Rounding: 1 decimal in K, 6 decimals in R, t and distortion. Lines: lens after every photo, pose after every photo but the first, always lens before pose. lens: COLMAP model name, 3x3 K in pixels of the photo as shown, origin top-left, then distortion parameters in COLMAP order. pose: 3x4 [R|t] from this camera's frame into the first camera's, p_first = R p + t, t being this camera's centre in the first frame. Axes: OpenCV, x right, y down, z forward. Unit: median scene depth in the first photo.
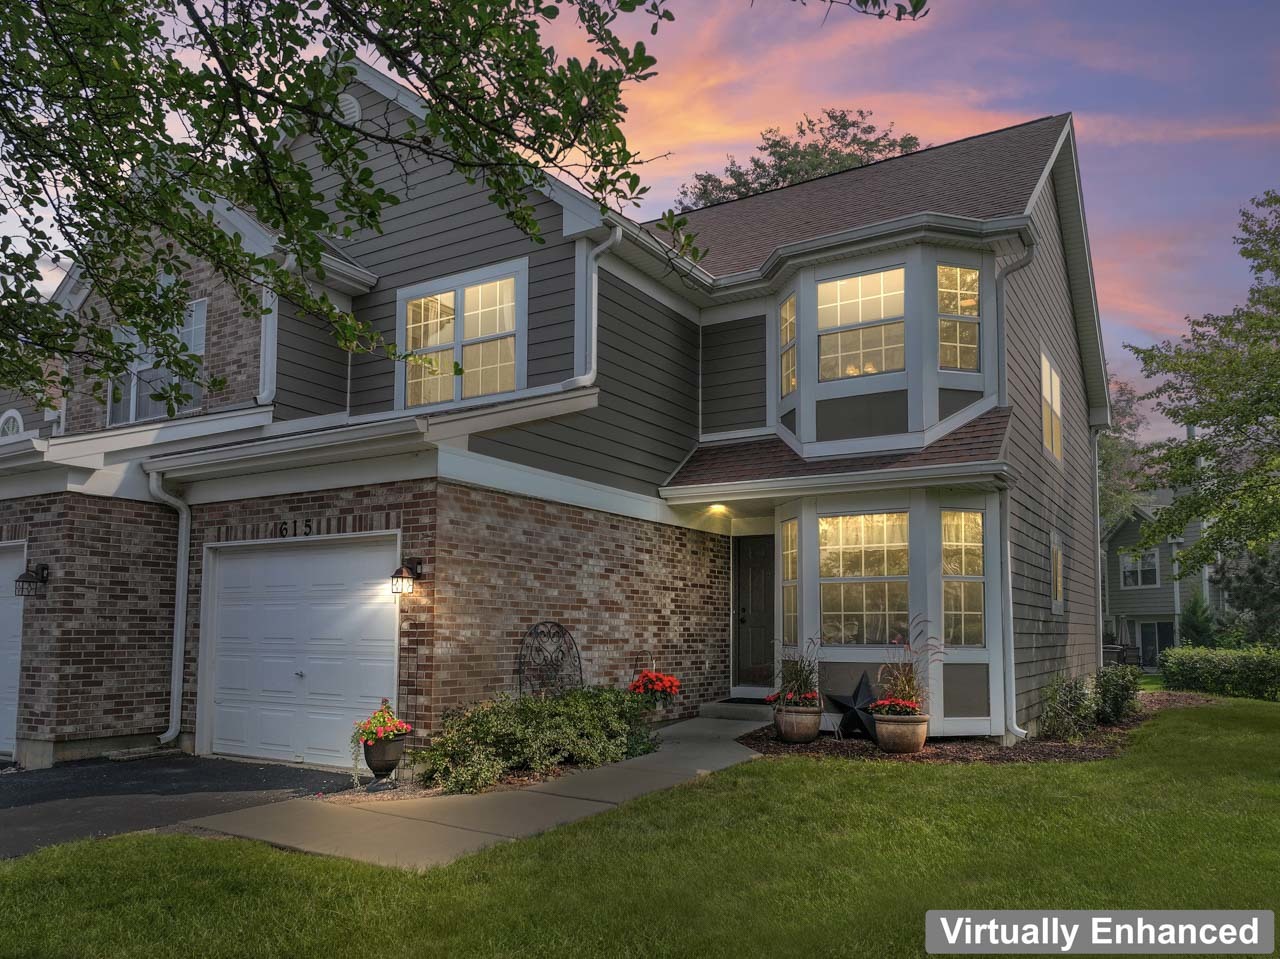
lens RADIAL K [[910.9, 0, 672.8], [0, 910.9, 483.8], [0, 0, 1]] dist [0.001562, 0.001801]
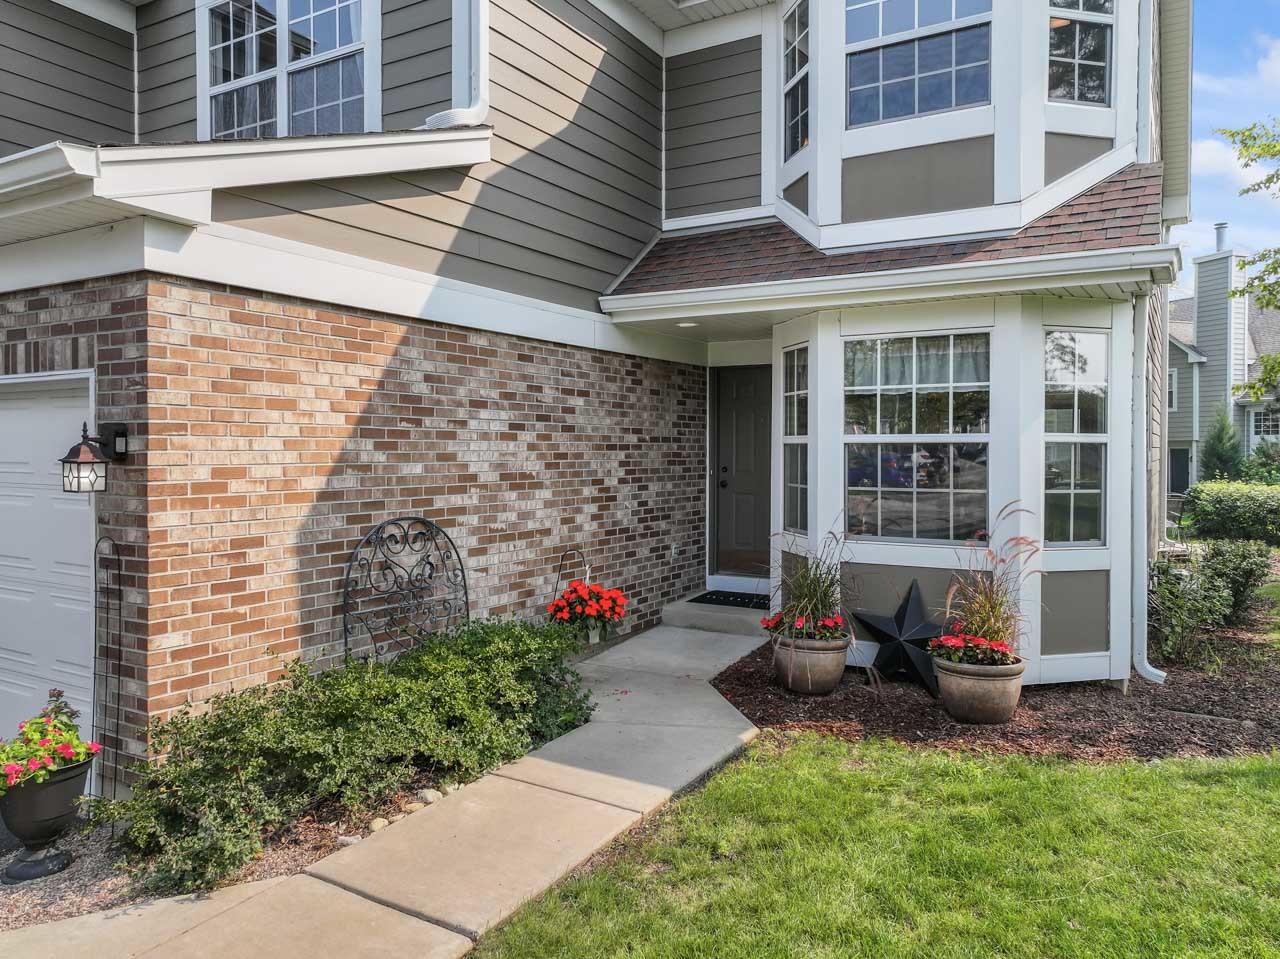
lens RADIAL K [[905.4, 0, 643.0], [0, 905.4, 403.0], [0, 0, 1]] dist [0.018470, 0.002138]
pose [[0.999972, -0.002503, -0.007095, 0.023167], [0.003274, 0.993832, 0.110850, 0.008857], [0.006773, -0.110870, 0.993812, 0.369914]]
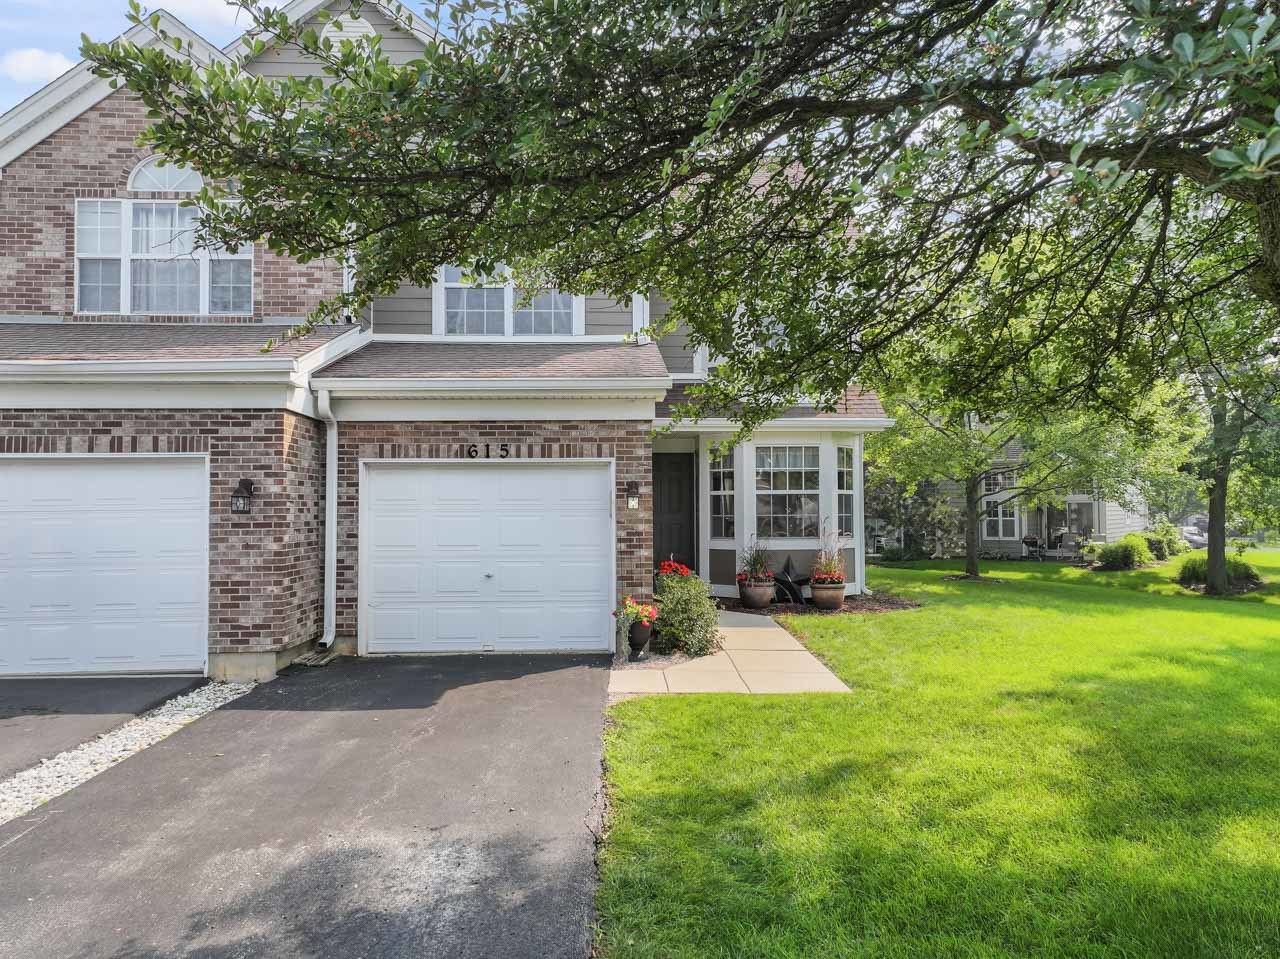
lens RADIAL K [[905.4, 0, 643.0], [0, 905.4, 403.0], [0, 0, 1]] dist [0.018470, 0.002138]
pose [[0.838359, 0.056975, 0.542133, -0.759624], [-0.079634, 0.996654, 0.018403, -0.042358], [-0.539271, -0.058600, 0.840091, -0.062487]]
